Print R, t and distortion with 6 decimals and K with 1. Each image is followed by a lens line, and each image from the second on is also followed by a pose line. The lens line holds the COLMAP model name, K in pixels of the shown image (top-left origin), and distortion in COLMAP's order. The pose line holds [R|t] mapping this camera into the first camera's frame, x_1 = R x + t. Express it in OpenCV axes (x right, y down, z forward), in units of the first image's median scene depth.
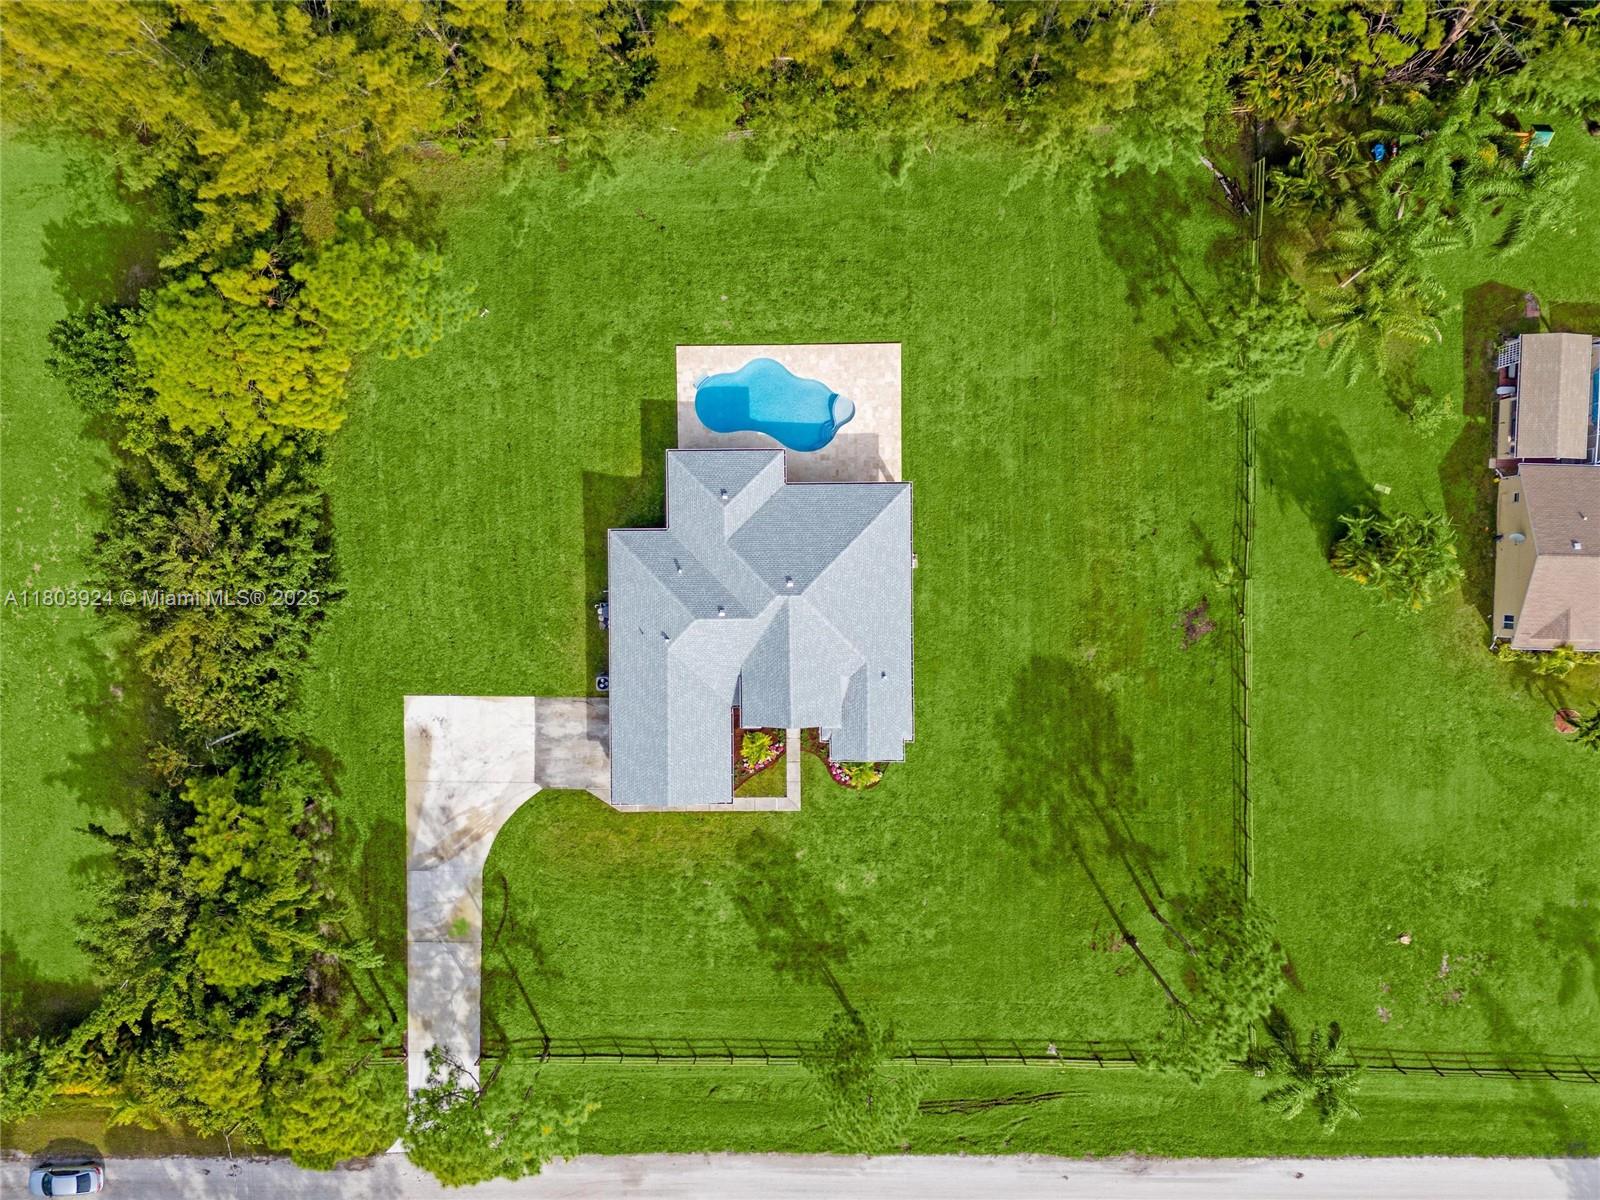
lens RADIAL K [[1164.0, 0, 800.0], [0, 1164.0, 600.0], [0, 0, 1]] dist [0.064049, -0.080312]
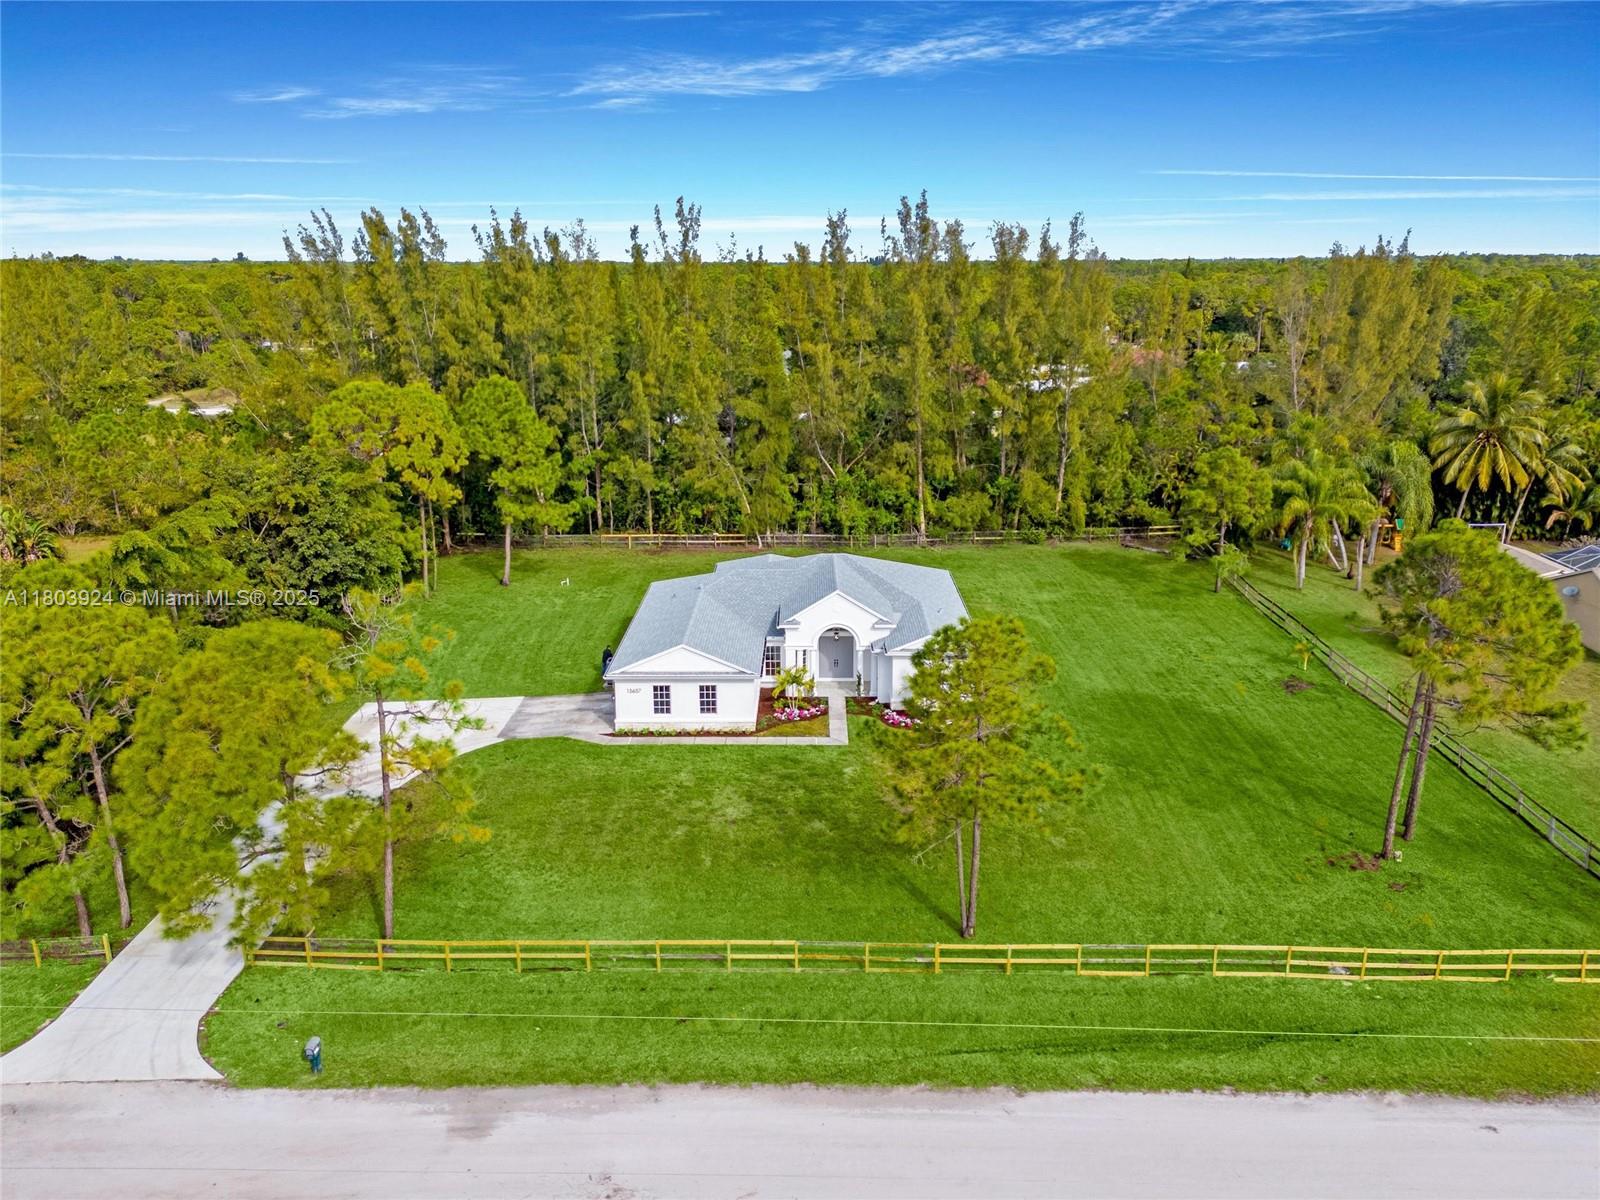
lens RADIAL K [[1164.0, 0, 800.0], [0, 1164.0, 600.0], [0, 0, 1]] dist [0.064049, -0.080312]
pose [[0.999804, 0.014707, -0.013220, -0.021487], [-0.016687, 0.268660, -0.963090, 0.860529], [-0.010612, 0.963123, 0.268853, 0.710070]]
